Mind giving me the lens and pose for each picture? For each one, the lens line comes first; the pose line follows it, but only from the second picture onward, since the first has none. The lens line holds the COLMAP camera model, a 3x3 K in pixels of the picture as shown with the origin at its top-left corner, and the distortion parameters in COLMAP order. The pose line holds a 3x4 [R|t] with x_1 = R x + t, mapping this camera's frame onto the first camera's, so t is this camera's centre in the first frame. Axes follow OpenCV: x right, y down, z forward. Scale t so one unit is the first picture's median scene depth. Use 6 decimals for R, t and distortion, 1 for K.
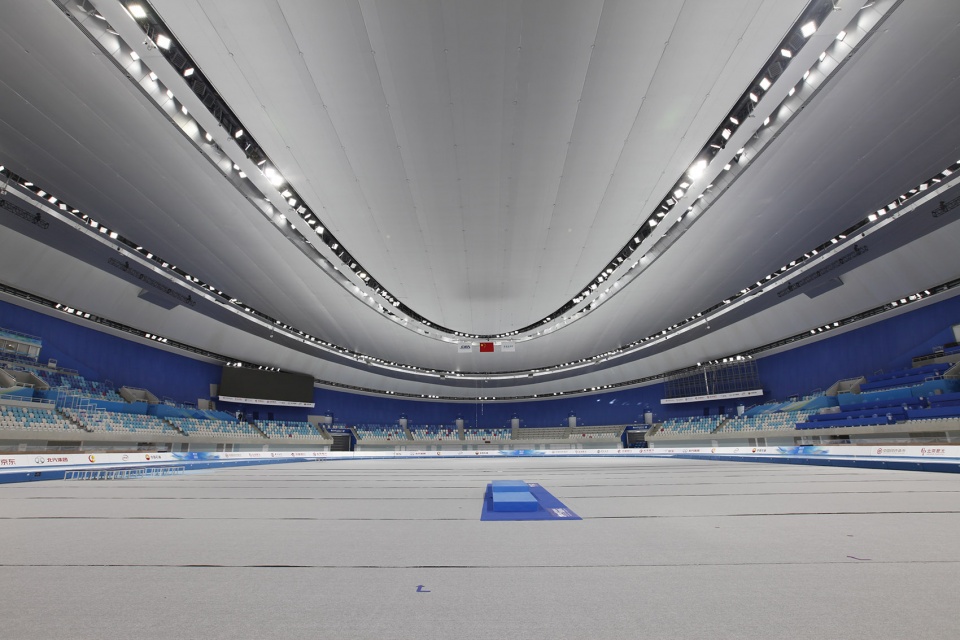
lens RADIAL K [[450.8, 0, 476.2], [0, 450.8, 323.9], [0, 0, 1]] dist [-0.056662, 0.033295]
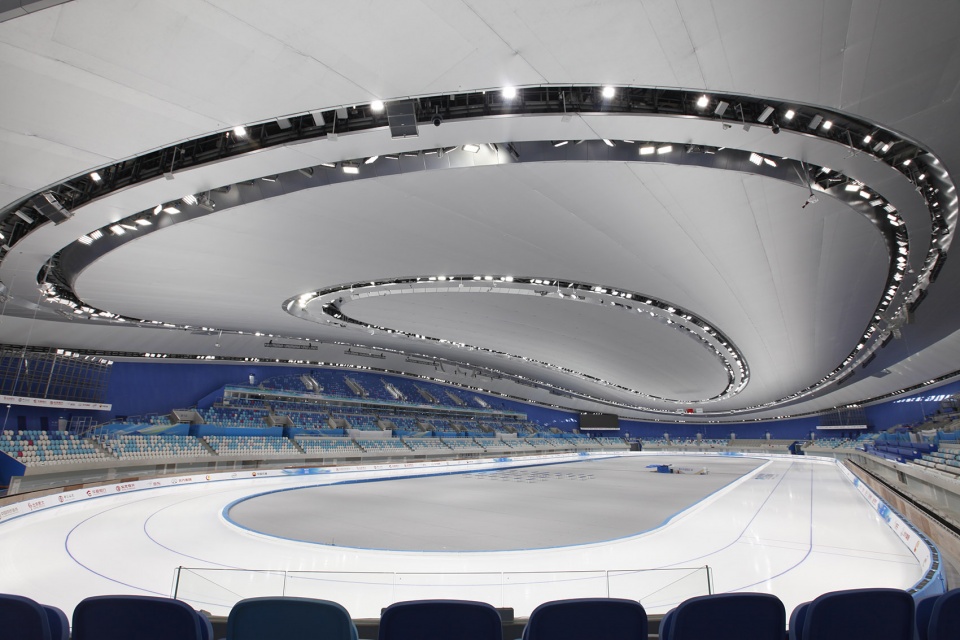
lens RADIAL K [[450.8, 0, 476.2], [0, 450.8, 323.9], [0, 0, 1]] dist [-0.056662, 0.033295]
pose [[0.807966, -0.126241, -0.575547, 0.389889], [0.142733, 0.989620, -0.016693, -0.390806], [0.571680, -0.068662, 0.817599, -1.142943]]
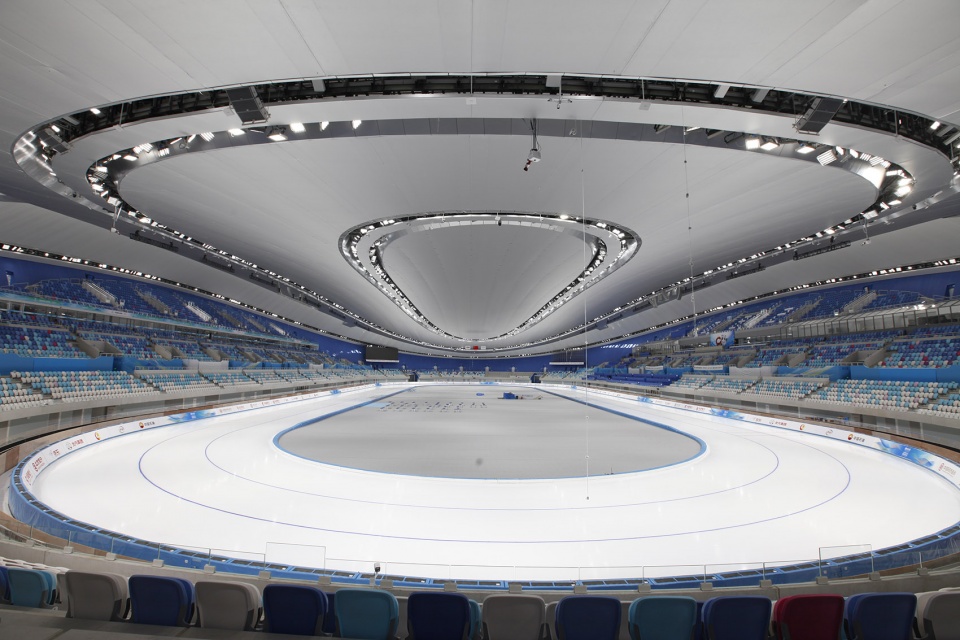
lens RADIAL K [[450.8, 0, 476.2], [0, 450.8, 323.9], [0, 0, 1]] dist [-0.056662, 0.033295]
pose [[0.999034, 0.024764, 0.036296, -0.058662], [-0.030663, 0.984579, 0.172232, -0.428619], [-0.031471, -0.173179, 0.984387, -1.281973]]
